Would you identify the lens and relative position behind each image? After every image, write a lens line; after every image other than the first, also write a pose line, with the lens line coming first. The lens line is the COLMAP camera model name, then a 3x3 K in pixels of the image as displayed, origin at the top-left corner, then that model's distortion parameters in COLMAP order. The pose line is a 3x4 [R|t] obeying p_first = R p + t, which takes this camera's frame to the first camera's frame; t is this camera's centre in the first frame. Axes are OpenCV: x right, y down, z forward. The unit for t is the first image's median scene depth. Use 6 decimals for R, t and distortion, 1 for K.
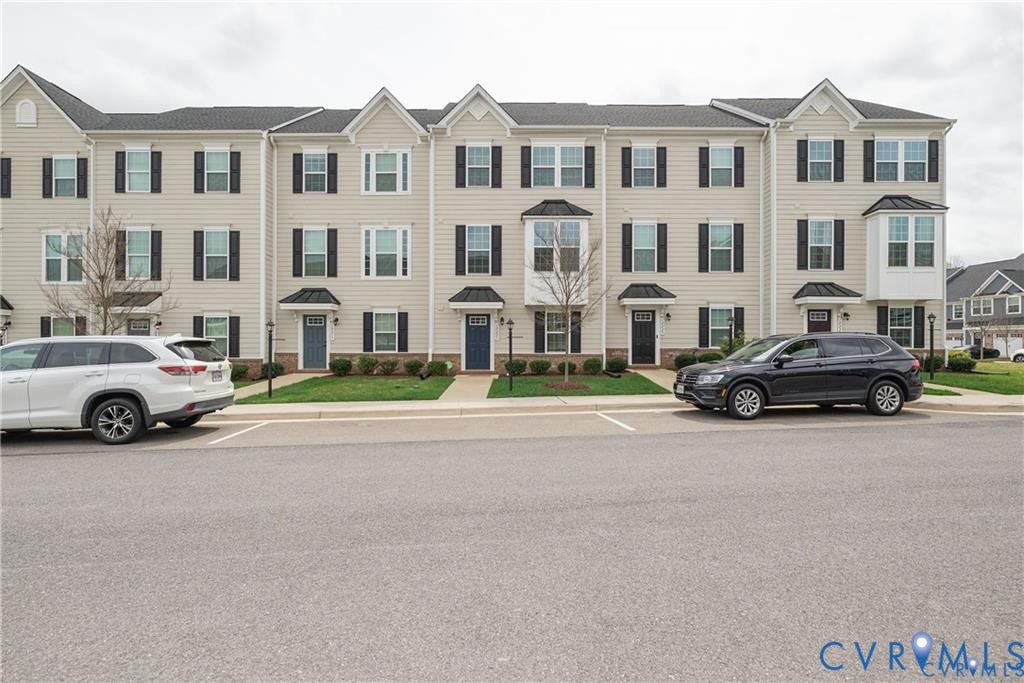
lens RADIAL K [[429.3, 0, 516.1], [0, 429.3, 340.0], [0, 0, 1]] dist [-0.002092, 0.001645]
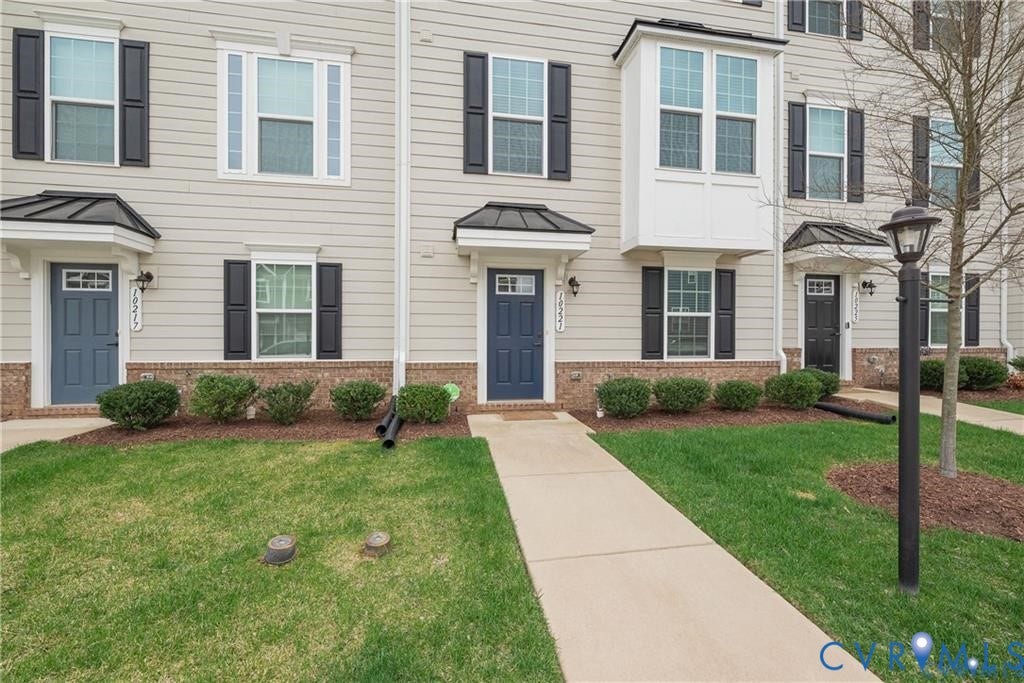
lens RADIAL K [[429.3, 0, 519.7], [0, 429.3, 339.8], [0, 0, 1]] dist [-0.002092, 0.001645]
pose [[0.987321, -0.000565, 0.158737, -0.152055], [-0.000282, 0.999986, 0.005312, 0.007314], [-0.158737, -0.005289, 0.987307, 0.577155]]
